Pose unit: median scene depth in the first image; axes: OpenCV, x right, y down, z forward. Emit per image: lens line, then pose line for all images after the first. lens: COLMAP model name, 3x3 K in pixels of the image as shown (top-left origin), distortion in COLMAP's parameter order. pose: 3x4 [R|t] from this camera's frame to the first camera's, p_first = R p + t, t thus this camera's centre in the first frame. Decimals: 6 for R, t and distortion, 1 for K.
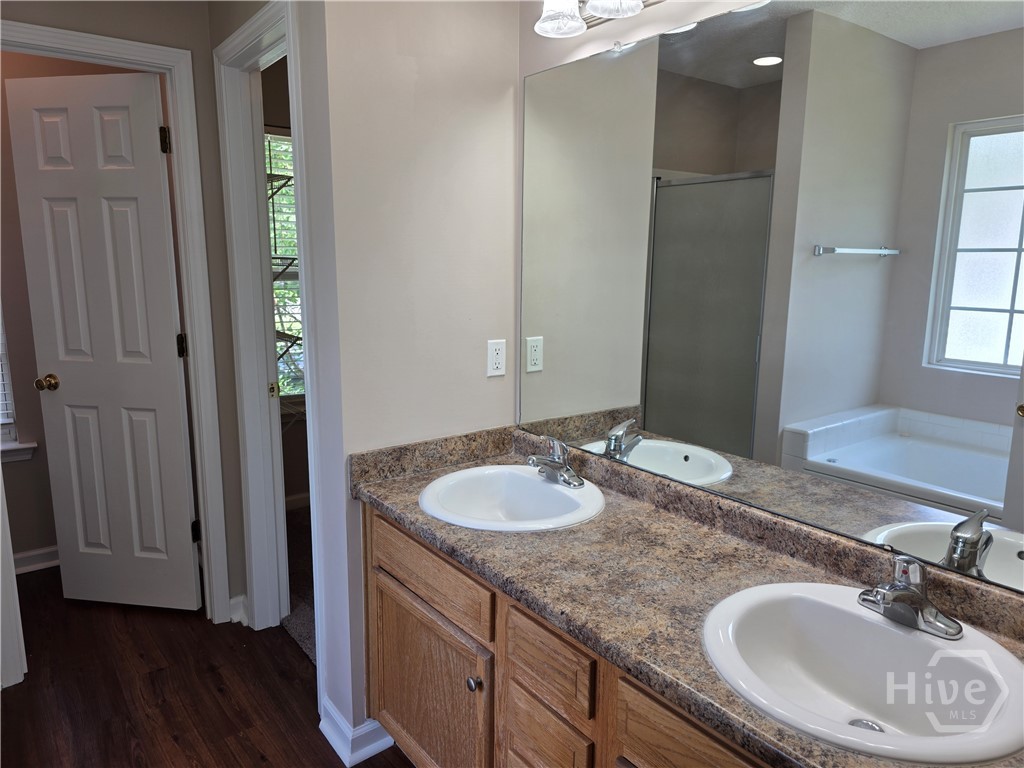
lens RADIAL K [[682.5, 0, 510.3], [0, 682.5, 381.1], [0, 0, 1]] dist [0.042173, -0.040621]
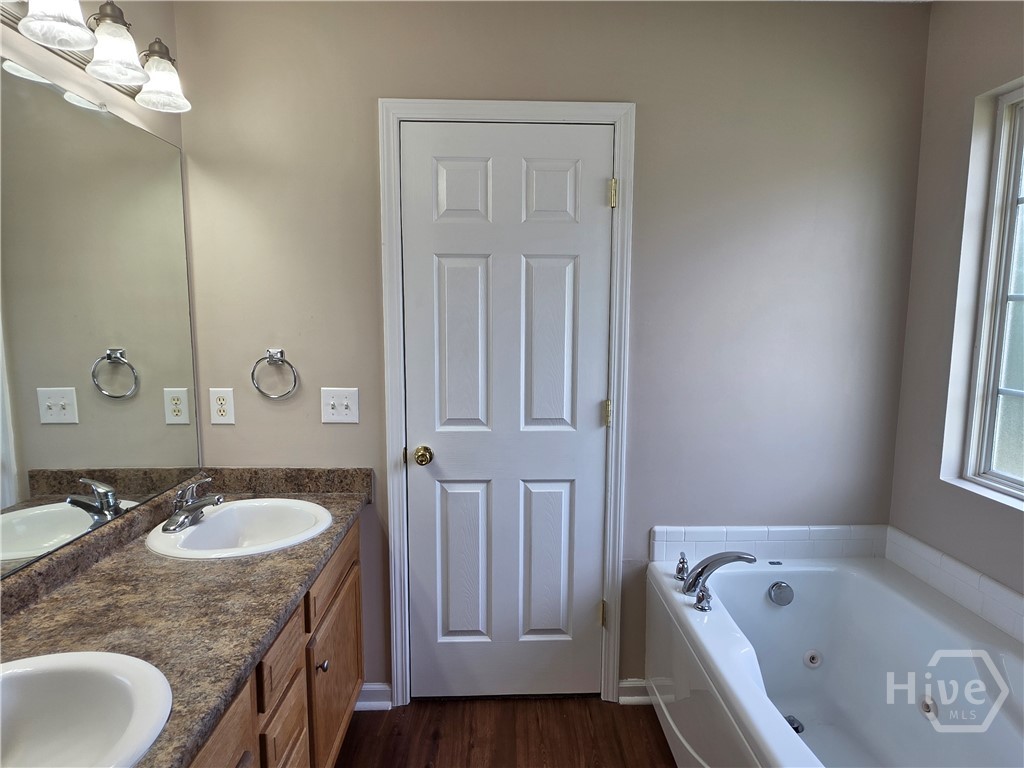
lens RADIAL K [[596.0, 0, 512.3], [0, 596.0, 382.1], [0, 0, 1]] dist [-0.005655, 0.002206]
pose [[-0.806636, -0.078722, 0.585782, -0.727840], [0.096202, 0.960387, 0.261538, -0.235363], [-0.583166, 0.267320, -0.767110, 1.283902]]
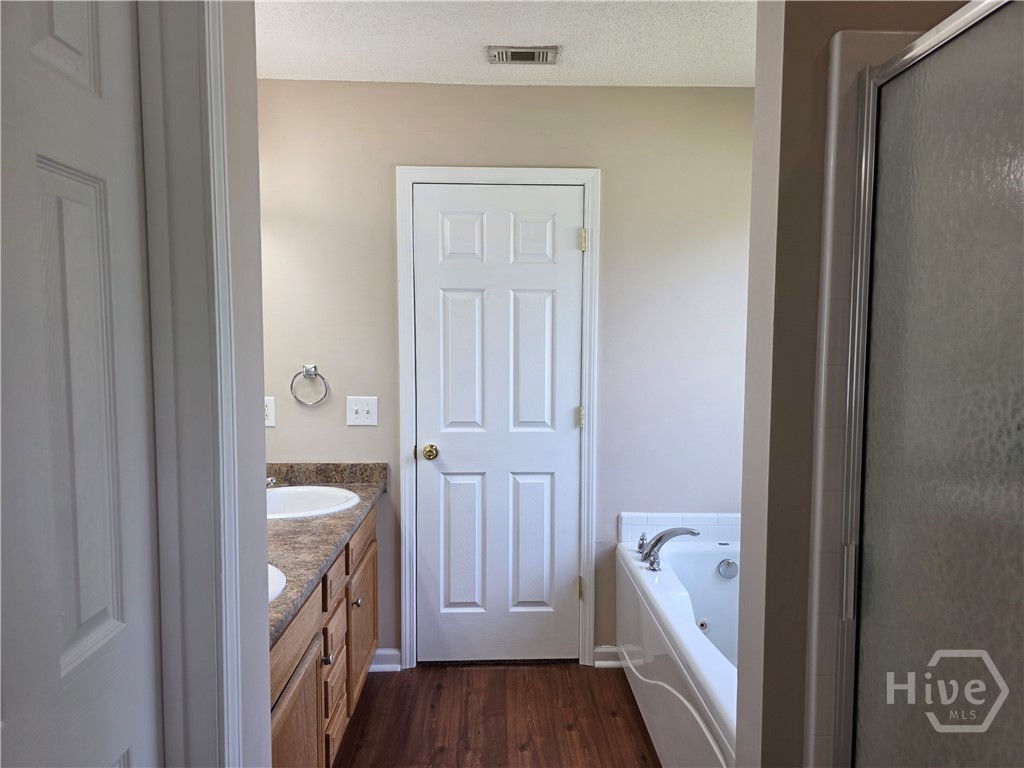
lens RADIAL K [[625.3, 0, 512.1], [0, 625.3, 383.6], [0, 0, 1]] dist [0.051804, 0.000401]
pose [[-0.810334, -0.052809, 0.583584, -1.008179], [0.095636, 0.970657, 0.220630, -0.293768], [-0.578111, 0.234596, -0.781506, 1.633898]]
